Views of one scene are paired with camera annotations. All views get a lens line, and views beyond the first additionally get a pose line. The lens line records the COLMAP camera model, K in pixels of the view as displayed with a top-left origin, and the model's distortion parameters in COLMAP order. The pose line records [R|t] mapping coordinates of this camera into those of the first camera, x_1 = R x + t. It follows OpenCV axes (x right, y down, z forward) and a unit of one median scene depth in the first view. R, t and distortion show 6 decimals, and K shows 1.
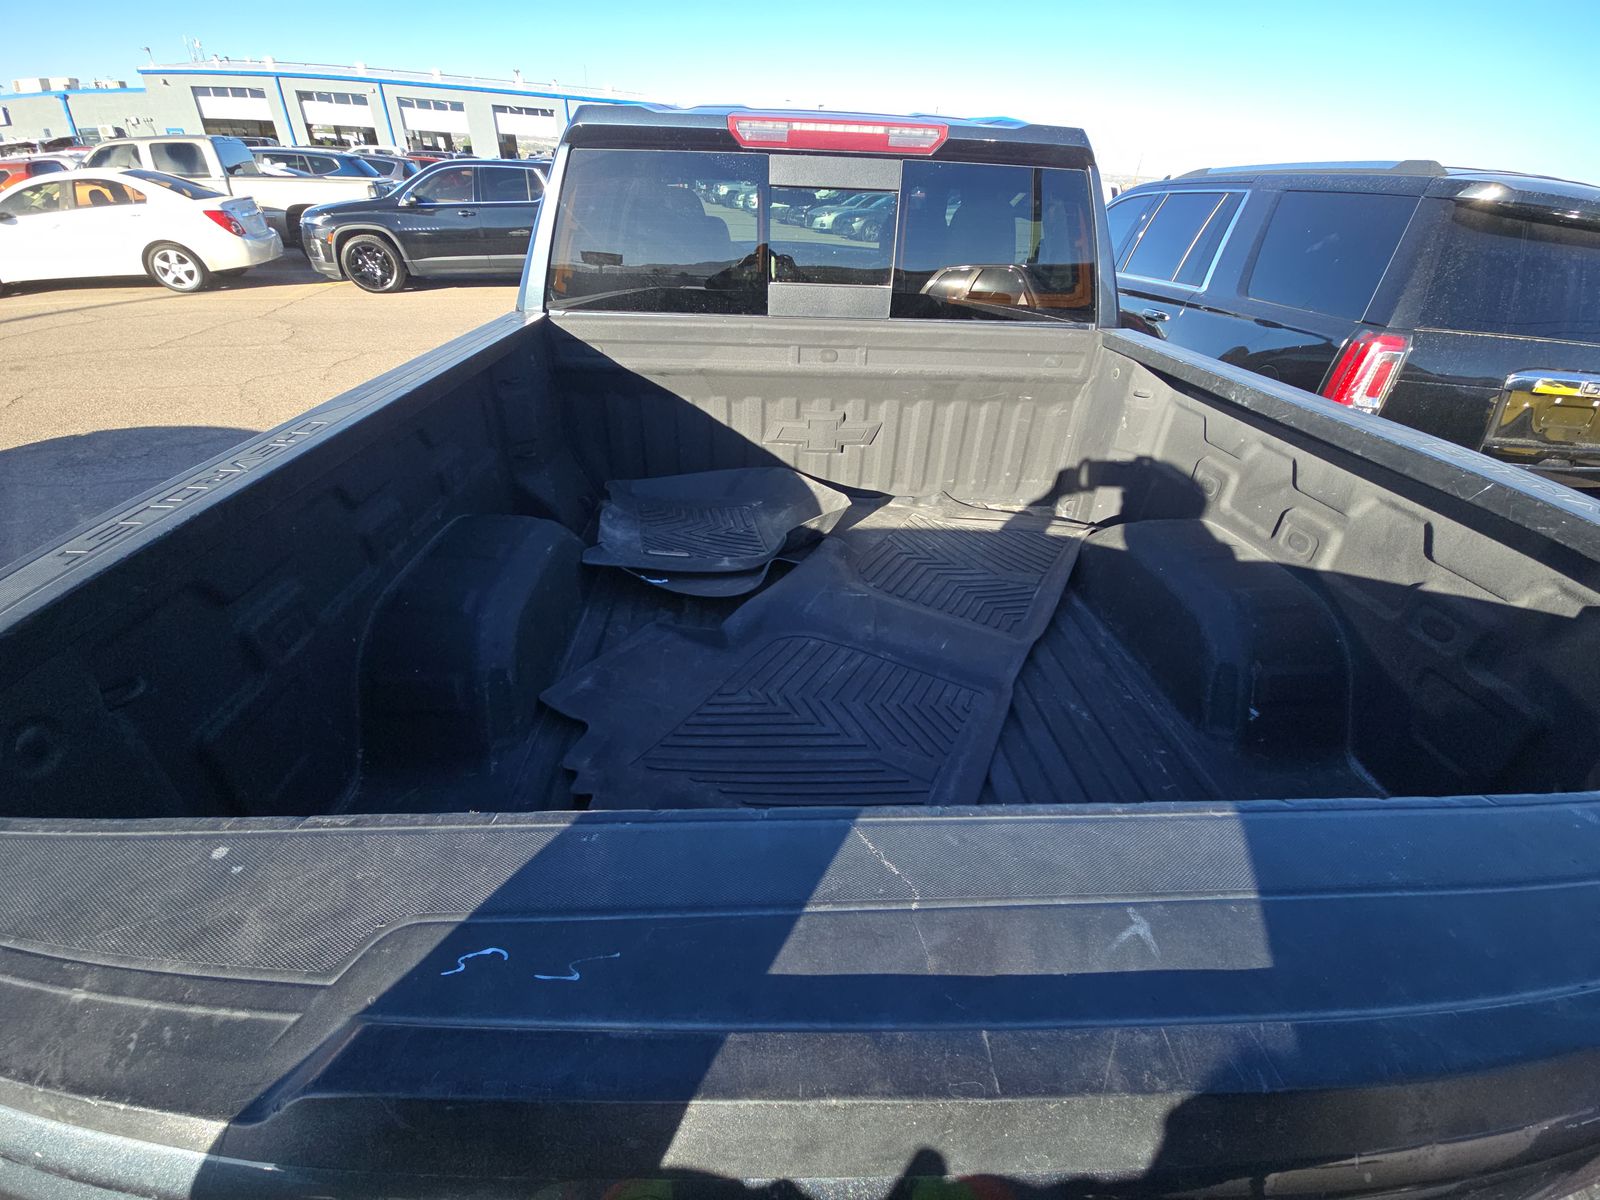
lens RADIAL K [[649.7, 0, 793.8], [0, 649.7, 602.7], [0, 0, 1]] dist [0.007400, -0.007094]
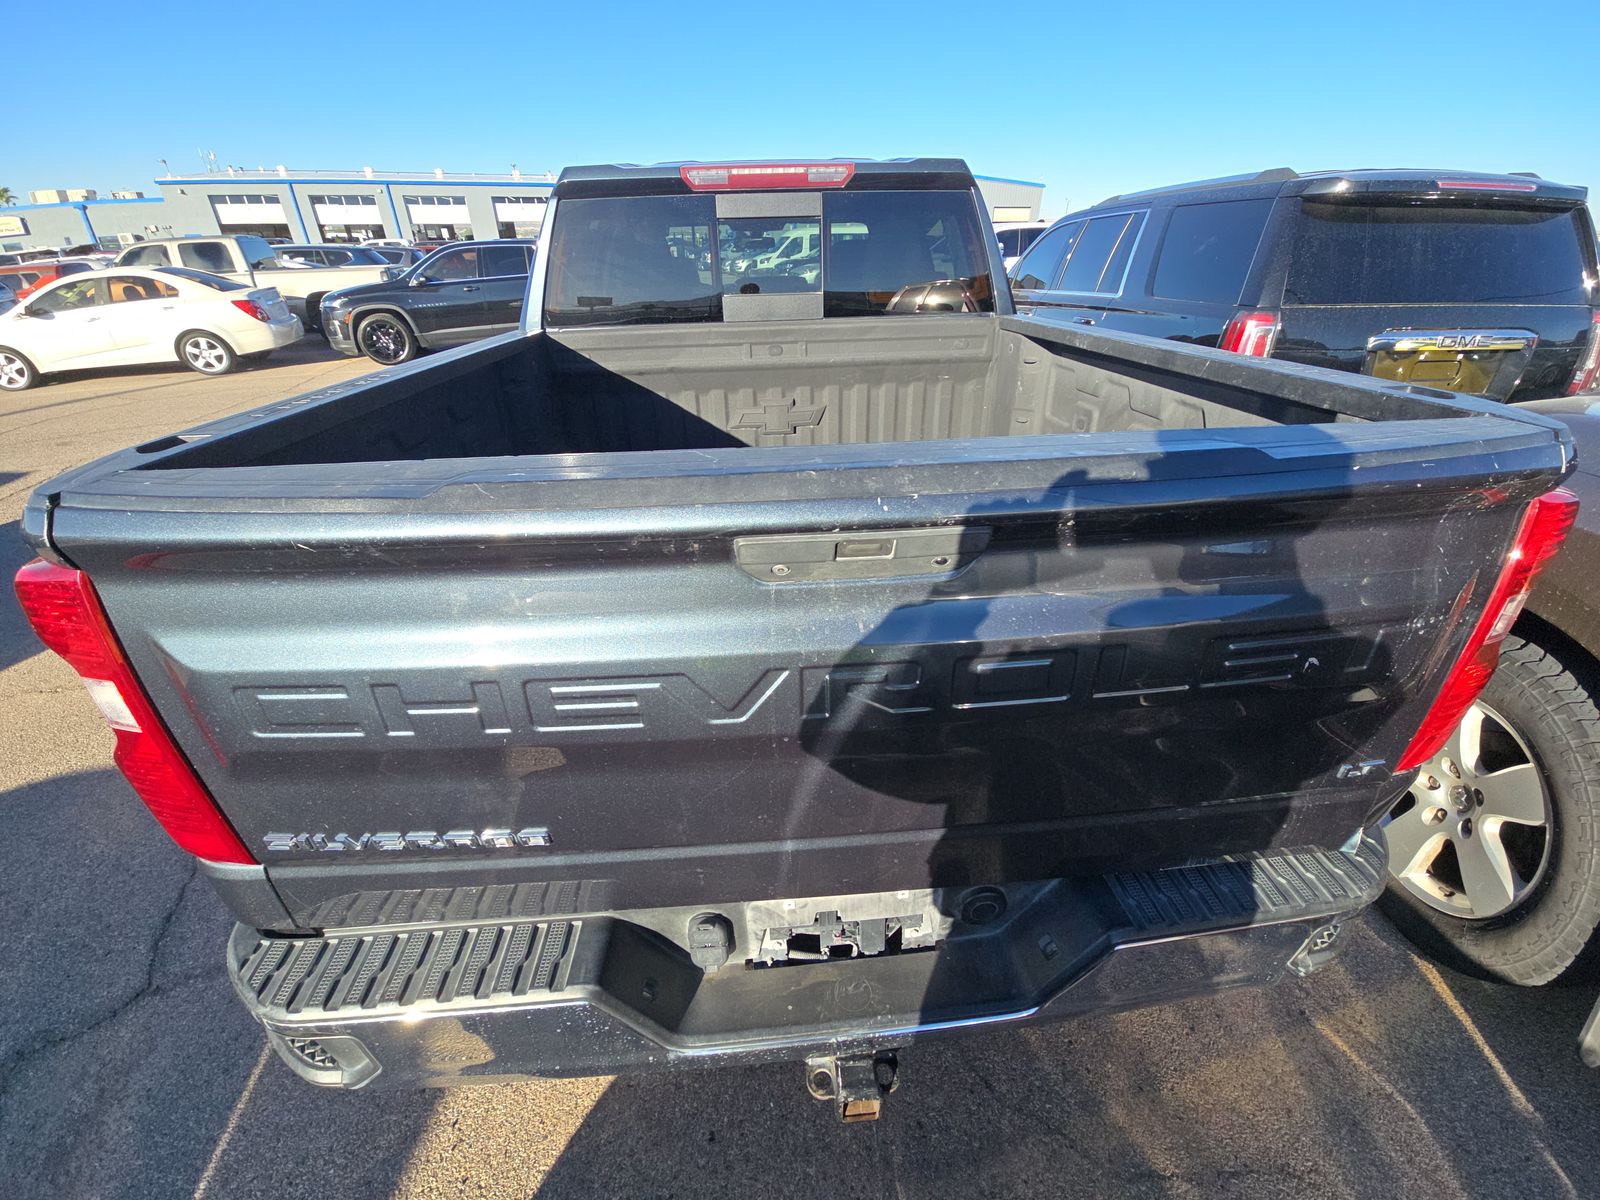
lens RADIAL K [[649.7, 0, 793.8], [0, 649.7, 602.7], [0, 0, 1]] dist [0.007400, -0.007094]
pose [[0.998150, -0.059790, -0.011072, 0.066755], [0.058791, 0.995427, -0.075285, 0.167886], [0.015523, 0.074494, 0.997101, -0.163511]]
